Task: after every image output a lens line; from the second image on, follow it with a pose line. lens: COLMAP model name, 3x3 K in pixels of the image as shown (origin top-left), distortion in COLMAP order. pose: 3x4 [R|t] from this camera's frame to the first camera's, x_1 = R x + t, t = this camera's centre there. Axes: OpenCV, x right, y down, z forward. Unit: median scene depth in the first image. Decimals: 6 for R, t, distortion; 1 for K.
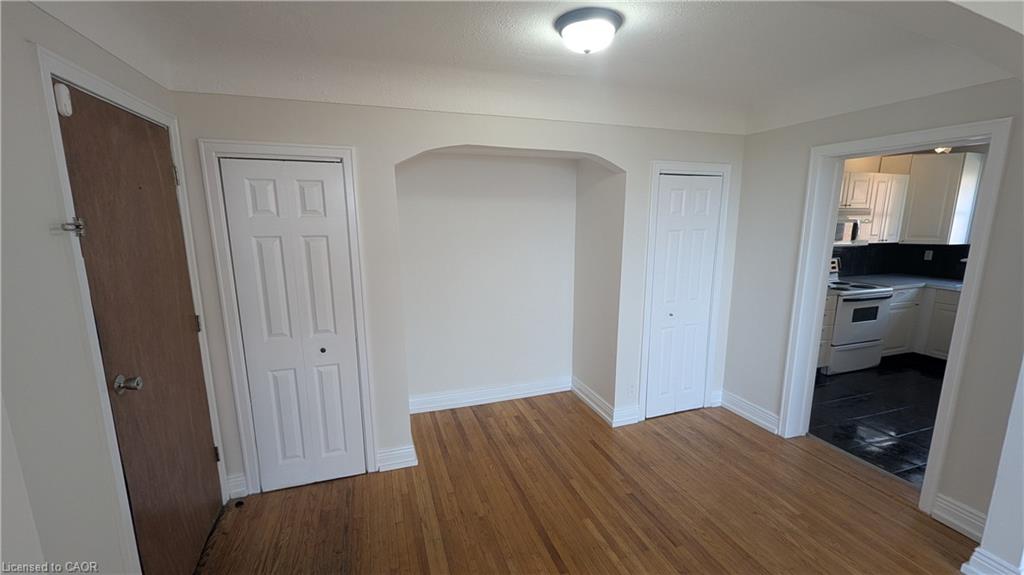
lens RADIAL K [[421.1, 0, 513.3], [0, 421.1, 294.1], [0, 0, 1]] dist [-0.001290, 0.000816]
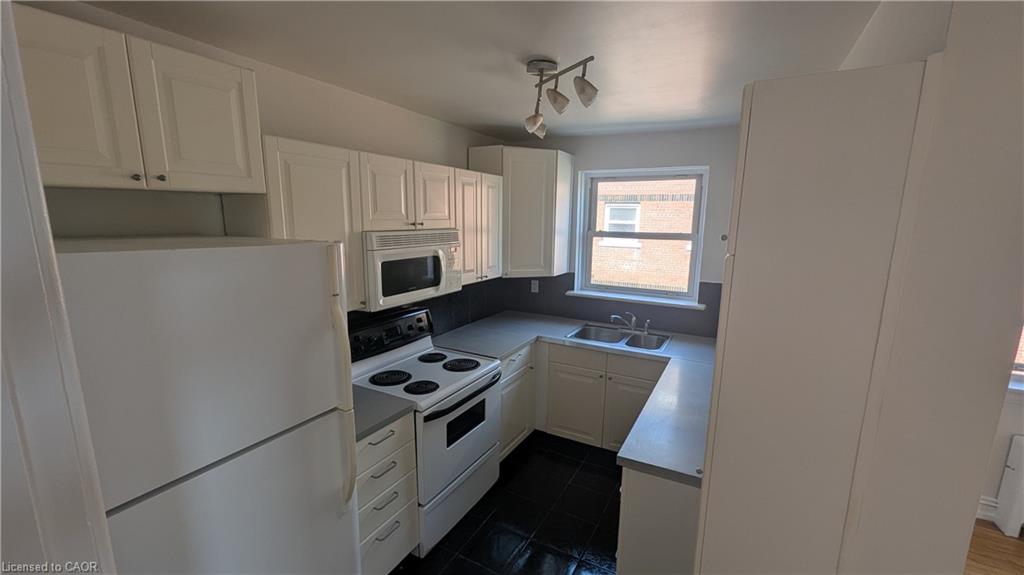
lens RADIAL K [[421.1, 0, 518.4], [0, 421.1, 297.3], [0, 0, 1]] dist [-0.001290, 0.000816]
pose [[0.734356, -0.118543, 0.668332, 0.502610], [0.110093, 0.992395, 0.055054, -0.129501], [-0.669776, 0.033149, 0.741823, 0.505659]]
